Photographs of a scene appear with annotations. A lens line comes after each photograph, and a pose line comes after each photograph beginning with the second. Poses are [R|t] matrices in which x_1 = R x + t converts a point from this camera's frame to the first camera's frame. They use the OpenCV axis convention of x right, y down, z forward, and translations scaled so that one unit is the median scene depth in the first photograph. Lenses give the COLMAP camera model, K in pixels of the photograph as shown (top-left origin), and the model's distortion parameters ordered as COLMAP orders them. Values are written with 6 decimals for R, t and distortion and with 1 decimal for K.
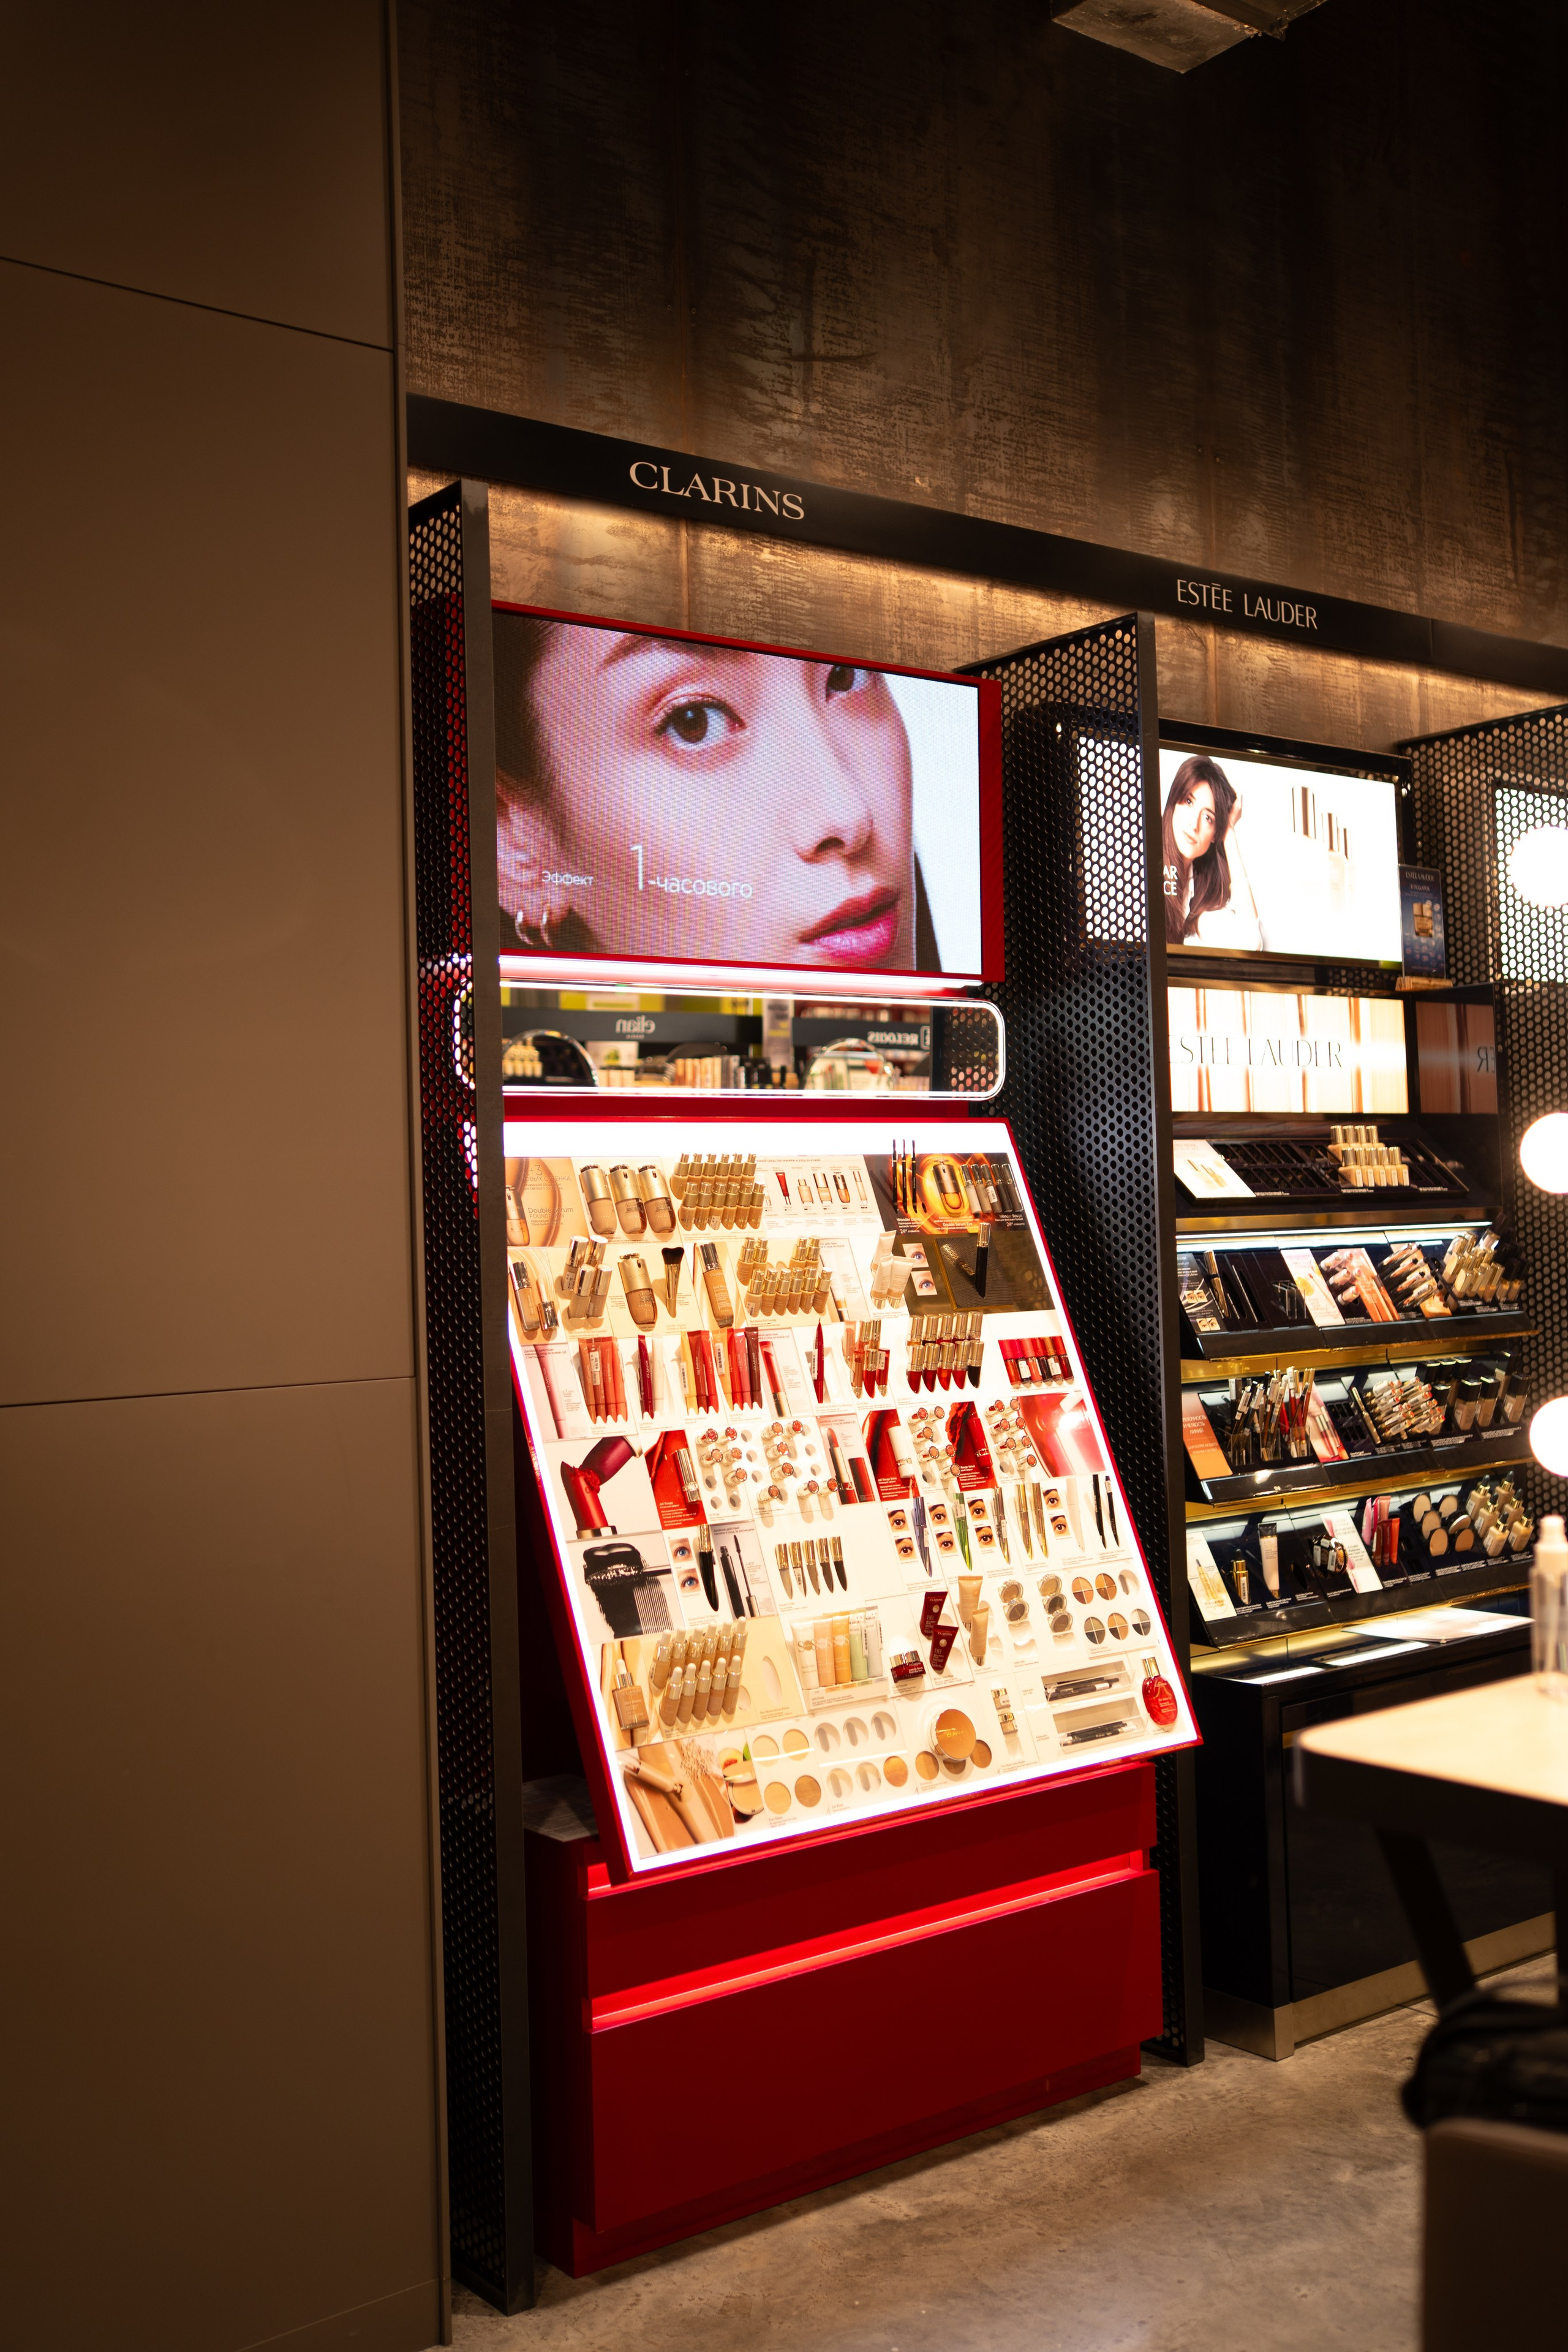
lens RADIAL K [[2276.4, 0, 779.5], [0, 2276.4, 1174.5], [0, 0, 1]] dist [-0.060388, 0.207926]
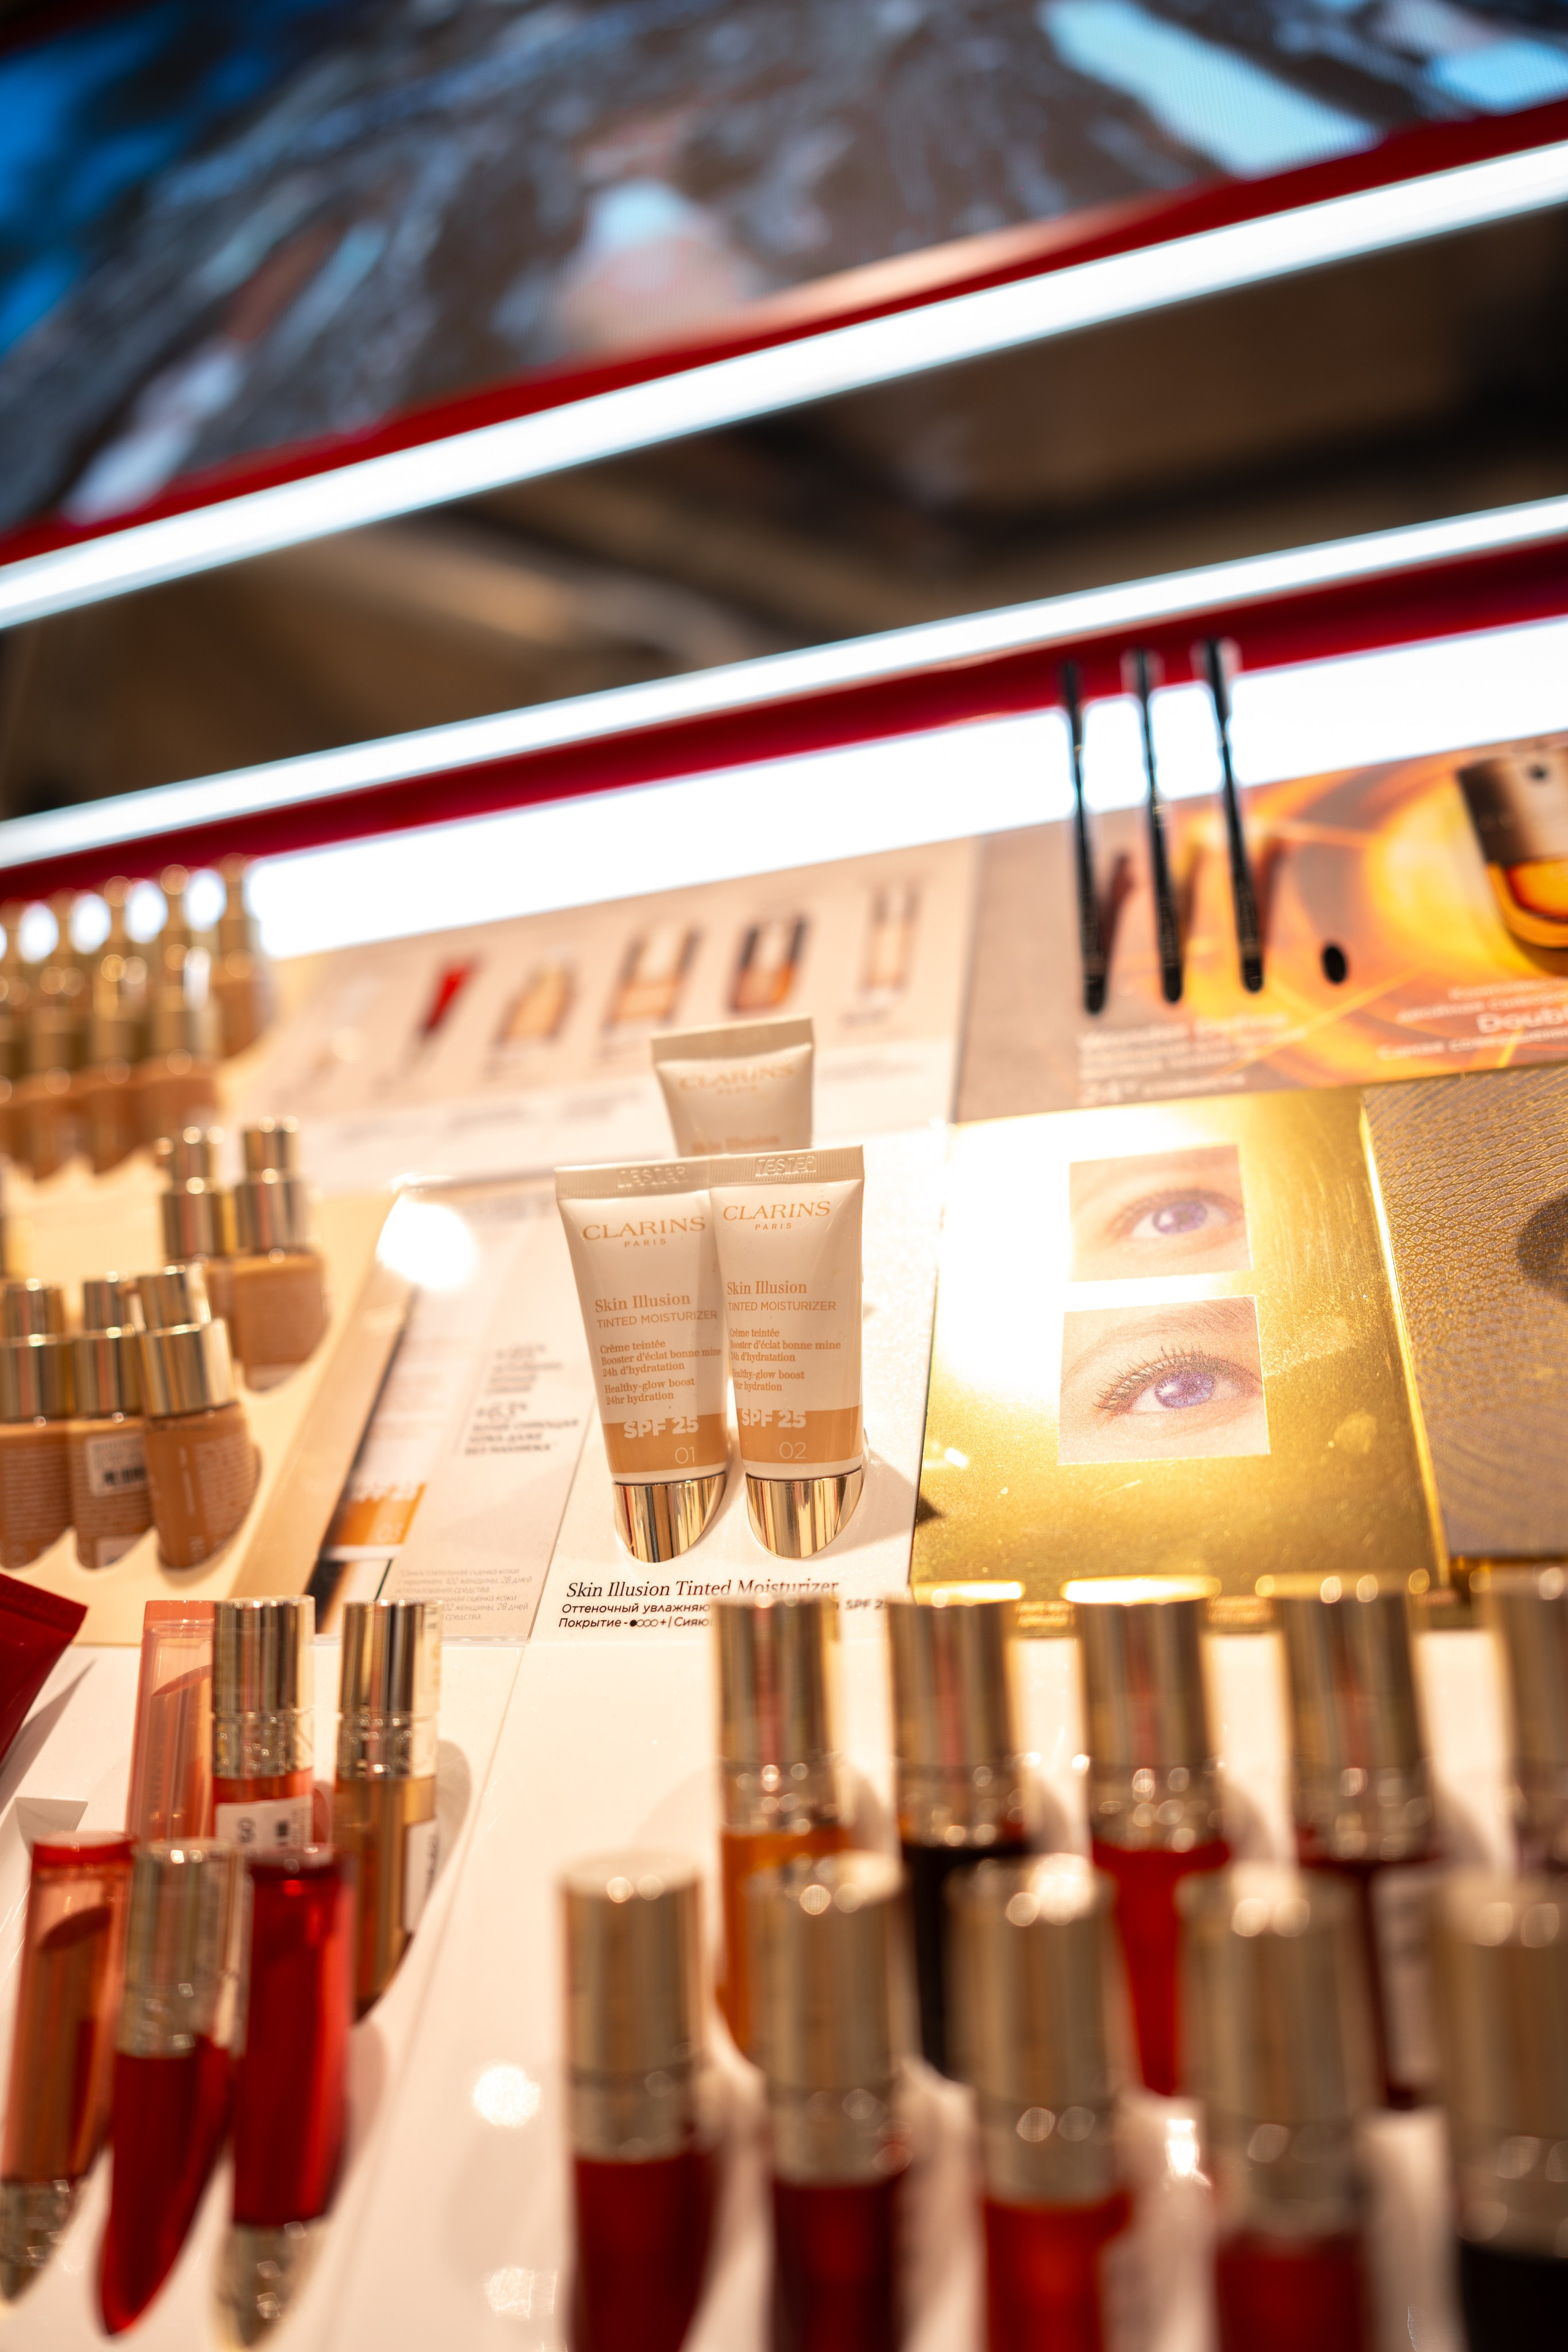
lens RADIAL K [[1510.7, 0, 768.8], [0, 1510.7, 1177.9], [0, 0, 1]] dist [-0.043545, 0.003612]
pose [[0.559438, -0.287002, -0.777598, 0.128406], [-0.032322, 0.929873, -0.366458, 0.073609], [0.828242, 0.230144, 0.510930, 0.997455]]
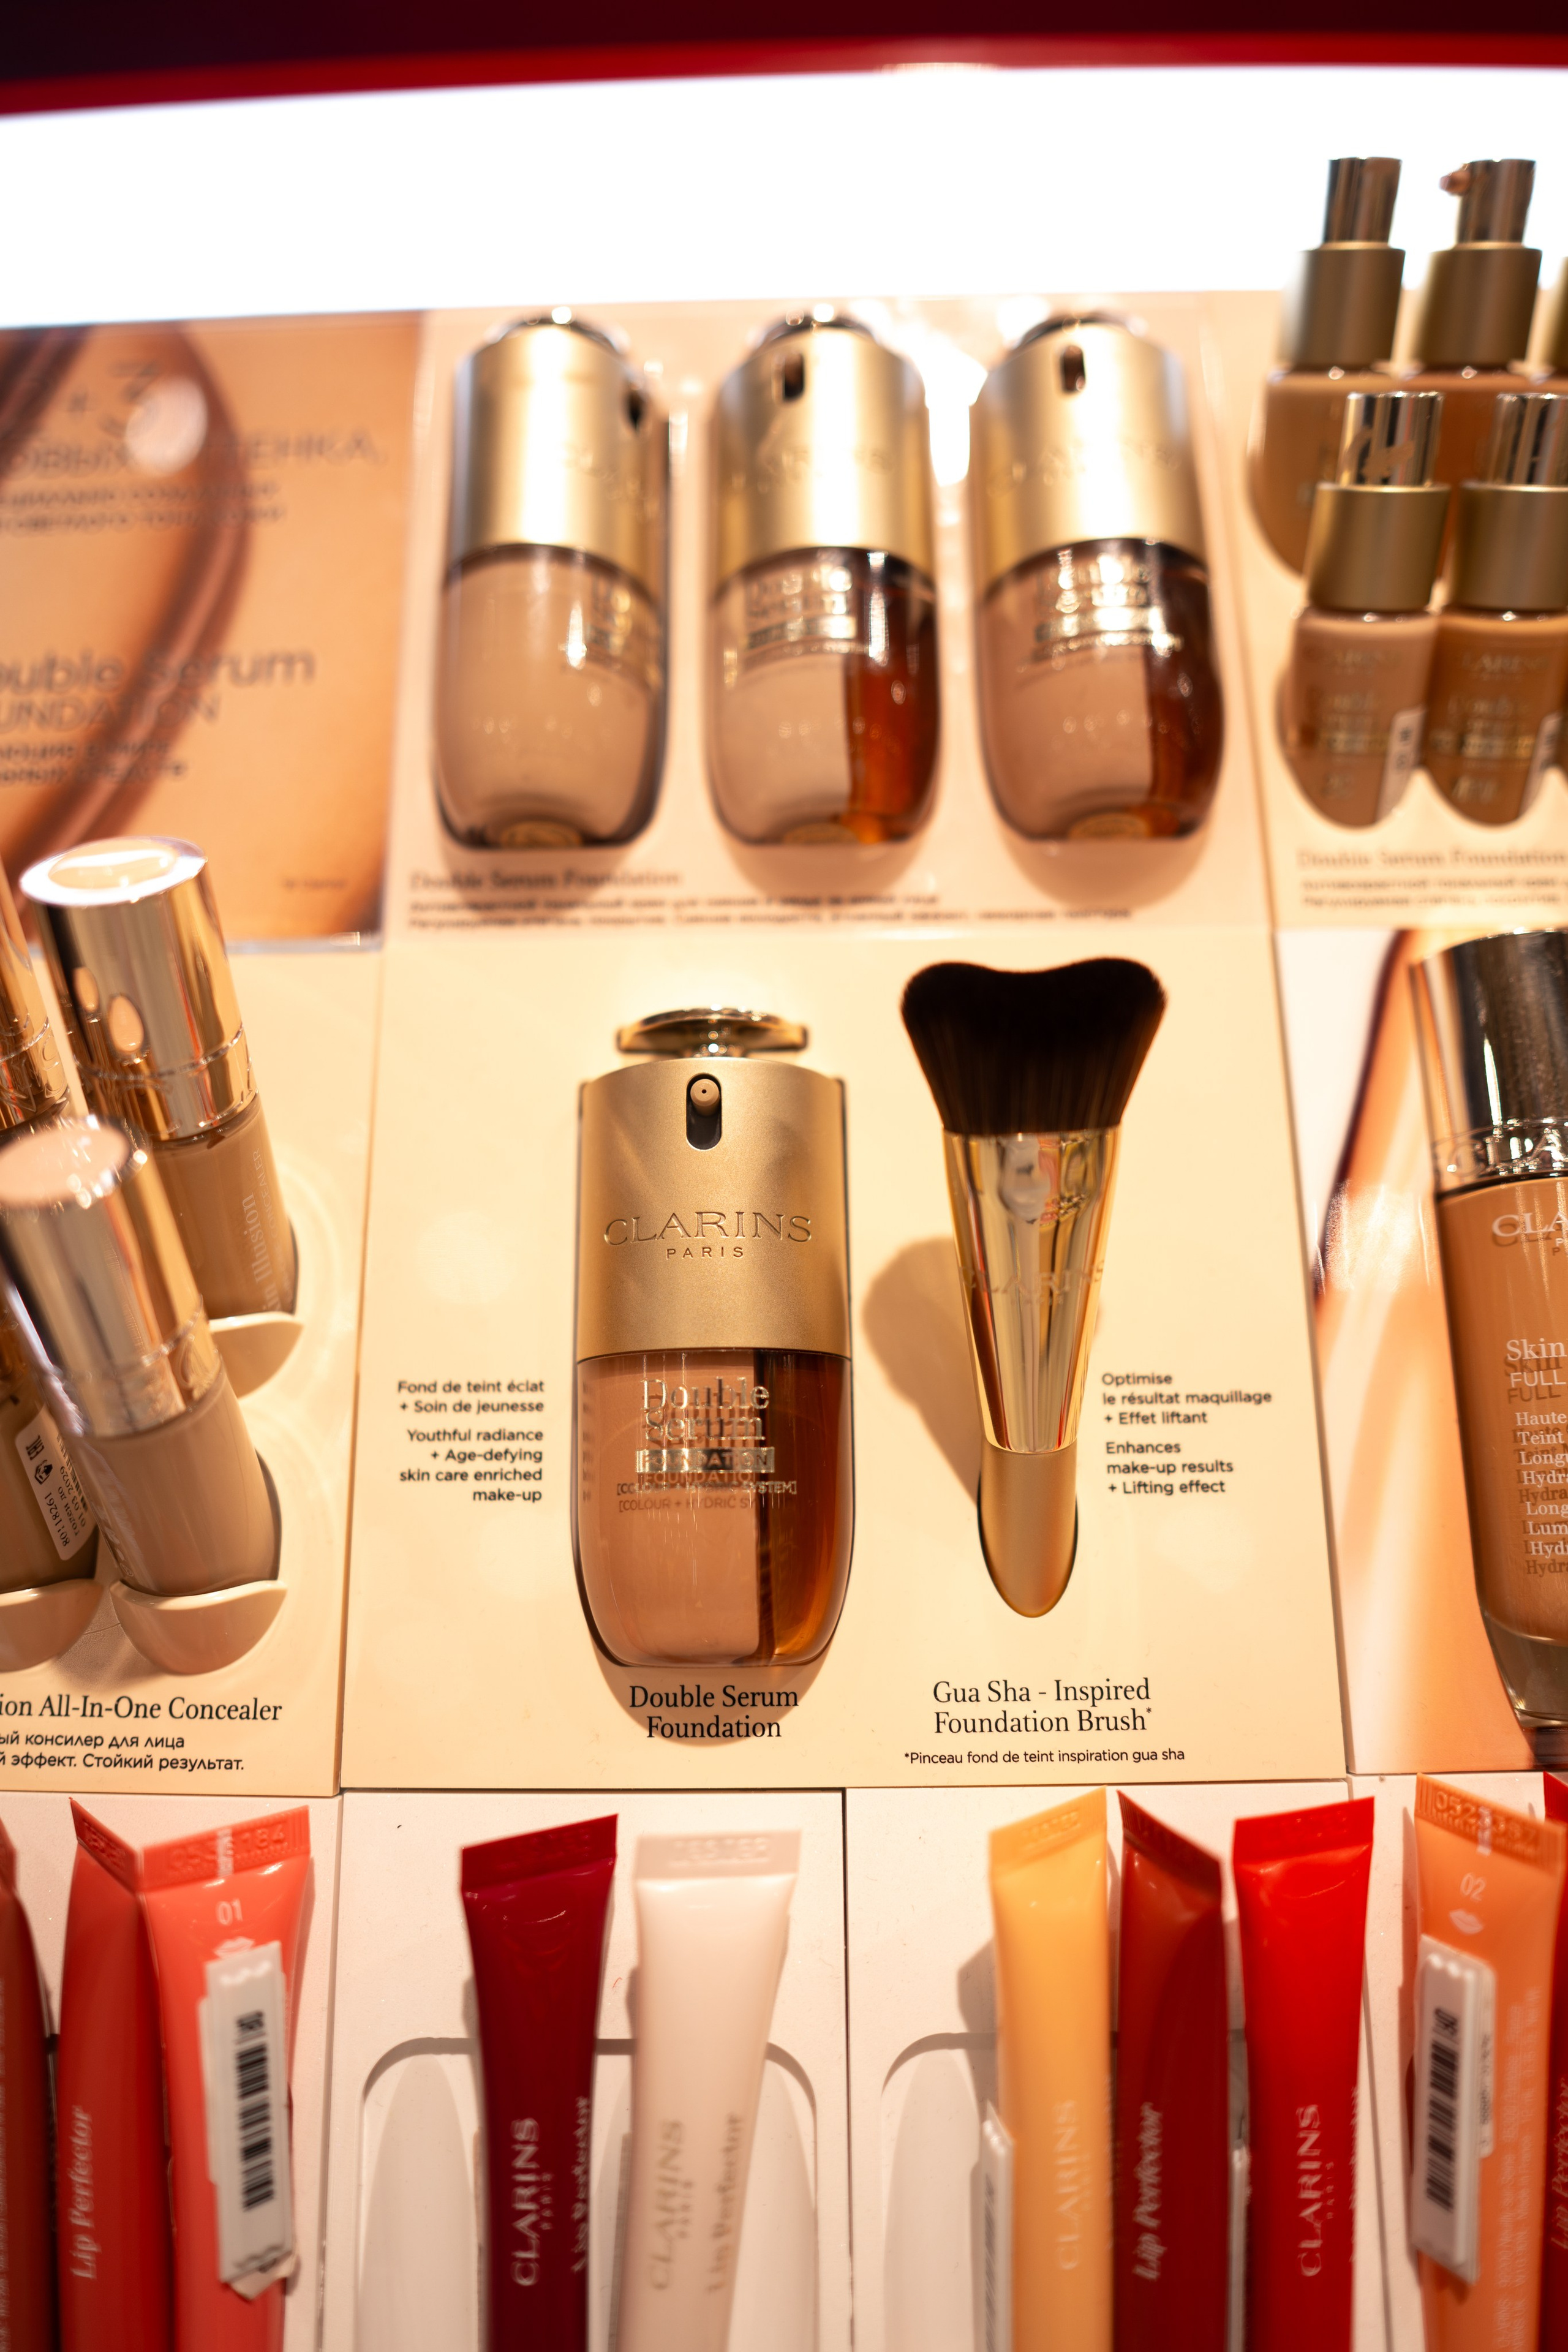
lens RADIAL K [[1501.0, 0, 762.4], [0, 1501.0, 1182.0], [0, 0, 1]] dist [-0.049007, 0.000188]
pose [[0.784525, 0.101640, -0.611711, -0.014597], [0.008351, 0.984654, 0.174318, 0.029229], [0.620041, -0.141865, 0.771637, 0.916612]]
